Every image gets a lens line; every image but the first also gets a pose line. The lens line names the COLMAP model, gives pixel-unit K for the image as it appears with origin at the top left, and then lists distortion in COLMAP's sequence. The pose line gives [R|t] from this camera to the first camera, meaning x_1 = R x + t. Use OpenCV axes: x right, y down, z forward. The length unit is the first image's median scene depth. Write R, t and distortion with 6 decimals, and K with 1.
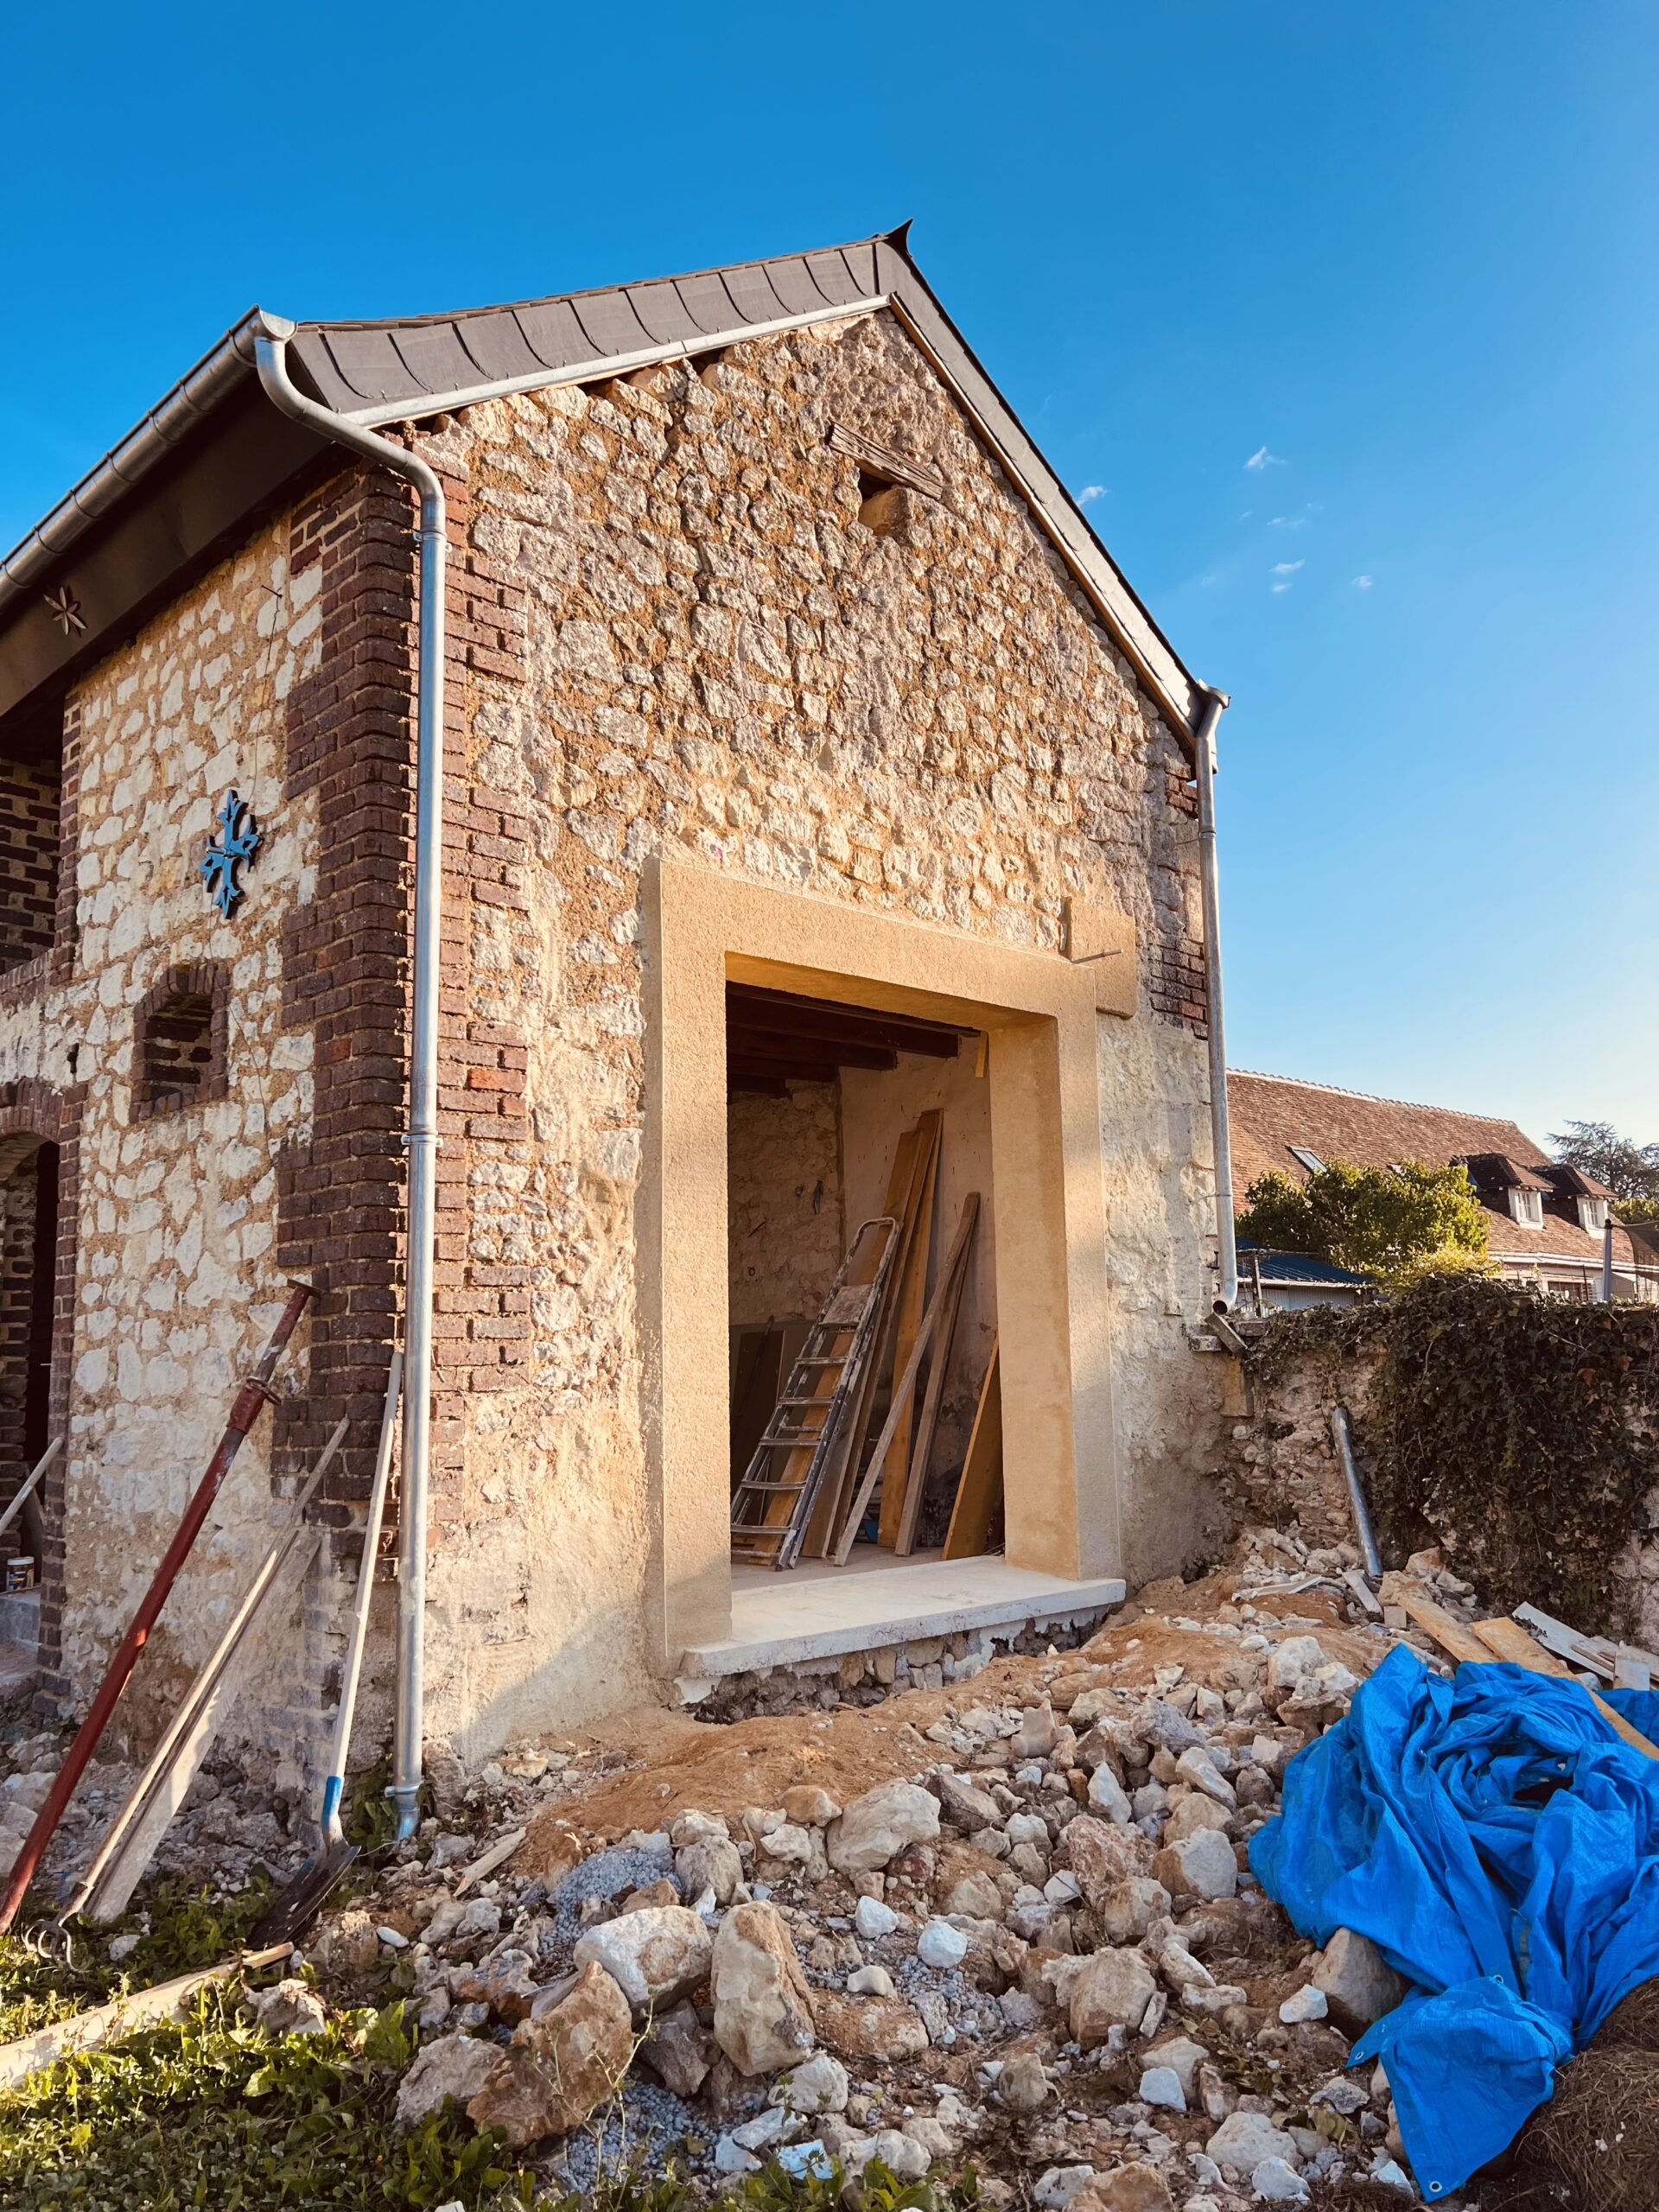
lens RADIAL K [[1670.4, 0, 829.5], [0, 1670.4, 1106.0], [0, 0, 1]] dist [0.082111, -0.183887]
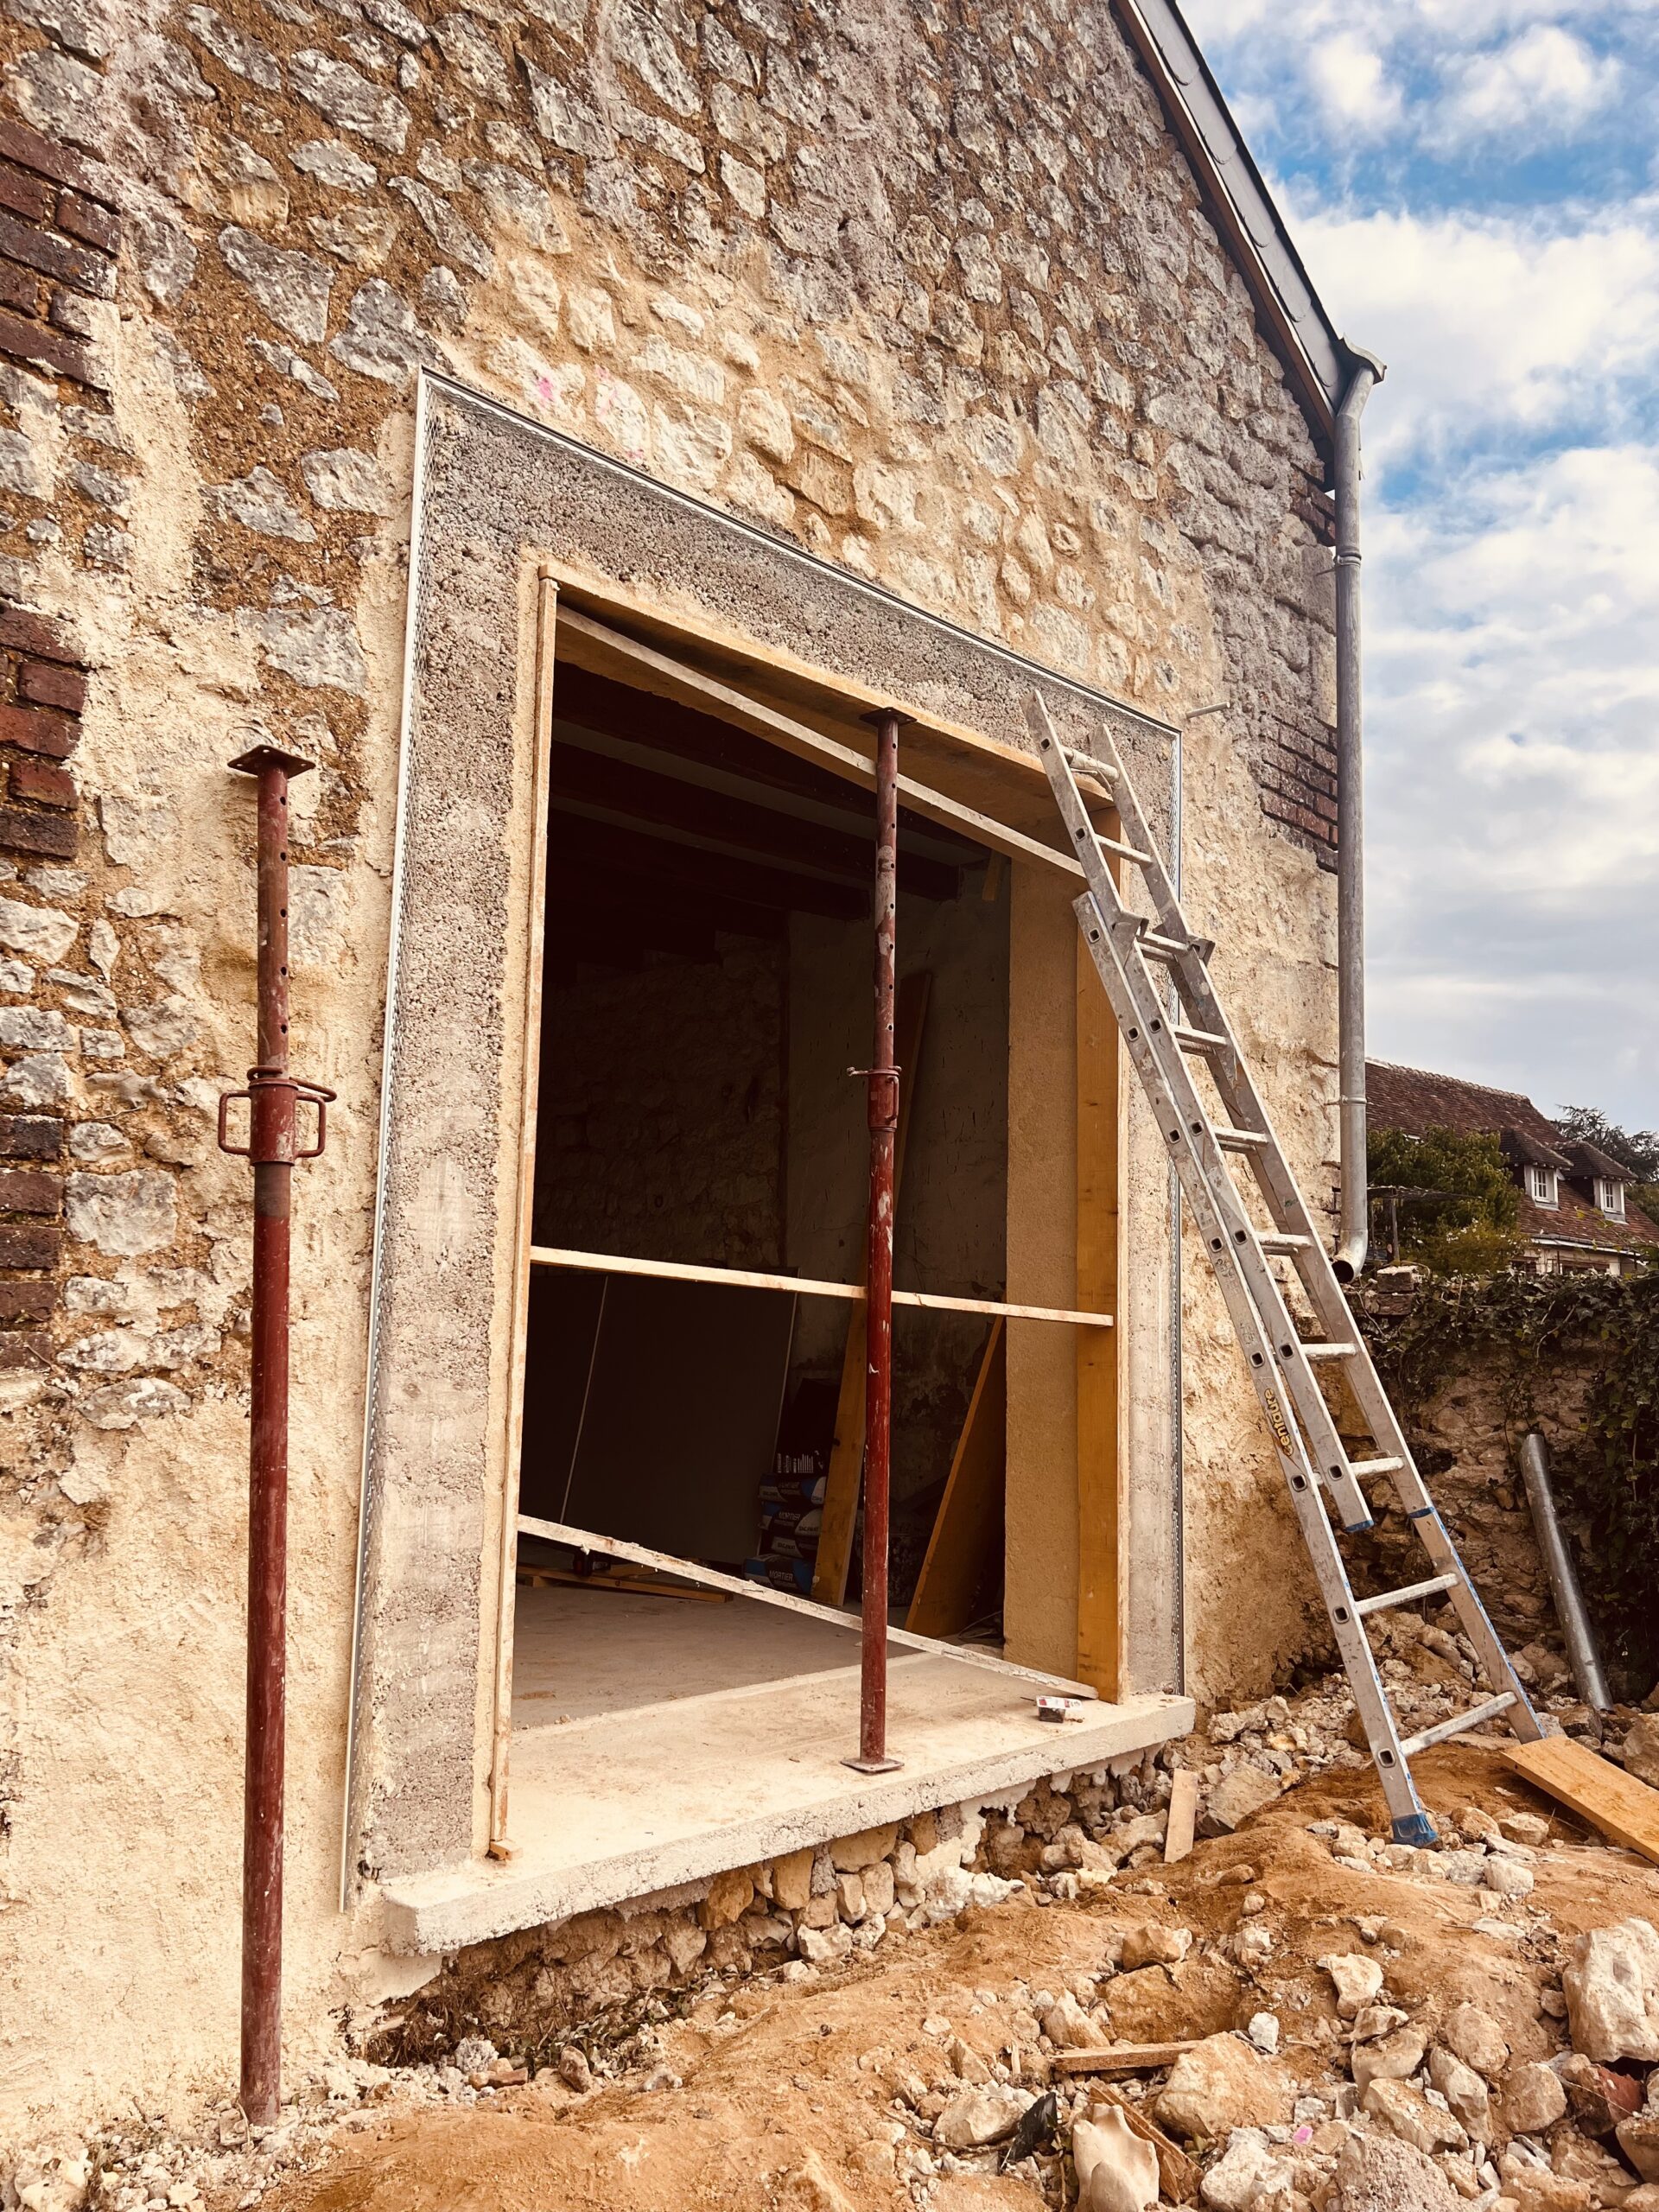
lens RADIAL K [[1678.1, 0, 829.5], [0, 1678.1, 1106.0], [0, 0, 1]] dist [0.022687, -0.041822]
pose [[0.999072, 0.041135, 0.012770, 0.027505], [-0.041431, 0.998857, 0.023857, 0.061412], [-0.011774, -0.024363, 0.999634, 0.446898]]
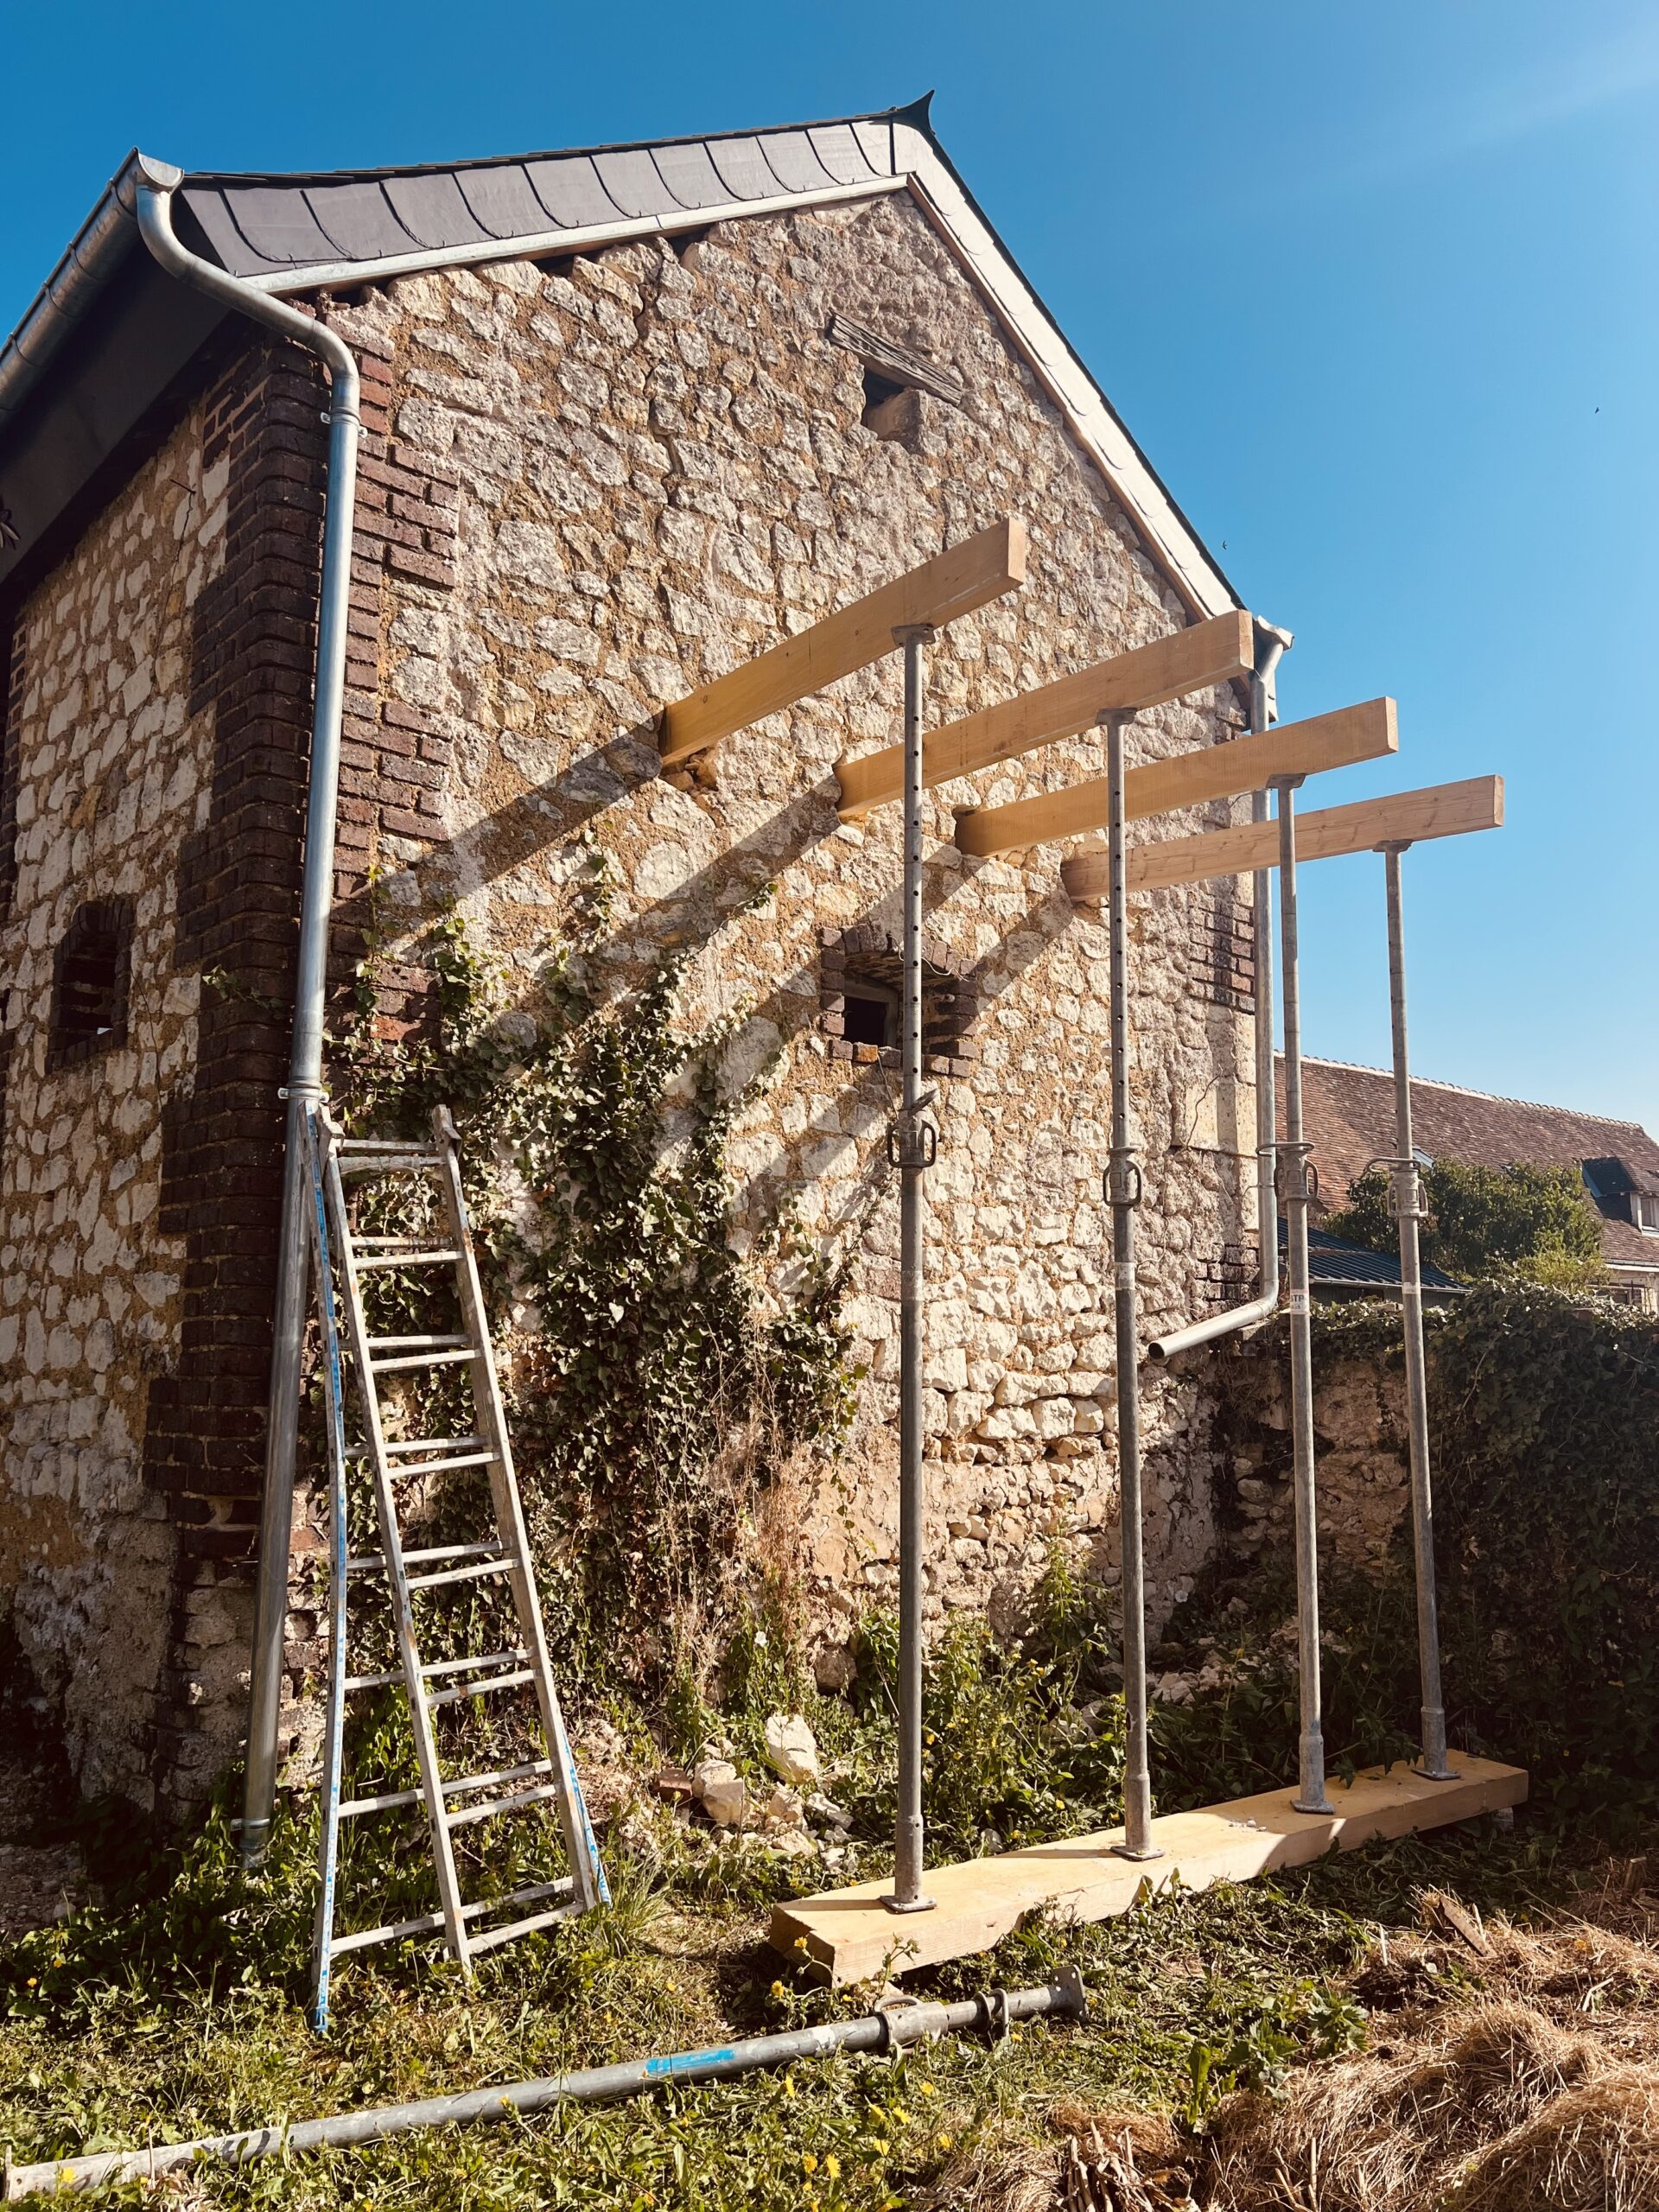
lens RADIAL K [[1699.4, 0, 829.8], [0, 1699.4, 1137.2], [0, 0, 1]] dist [-0.011654, -0.004126]
pose [[0.997795, 0.026606, -0.060812, 0.072536], [-0.025003, 0.999323, 0.026978, 0.009197], [0.061488, -0.025398, 0.997785, 0.096044]]
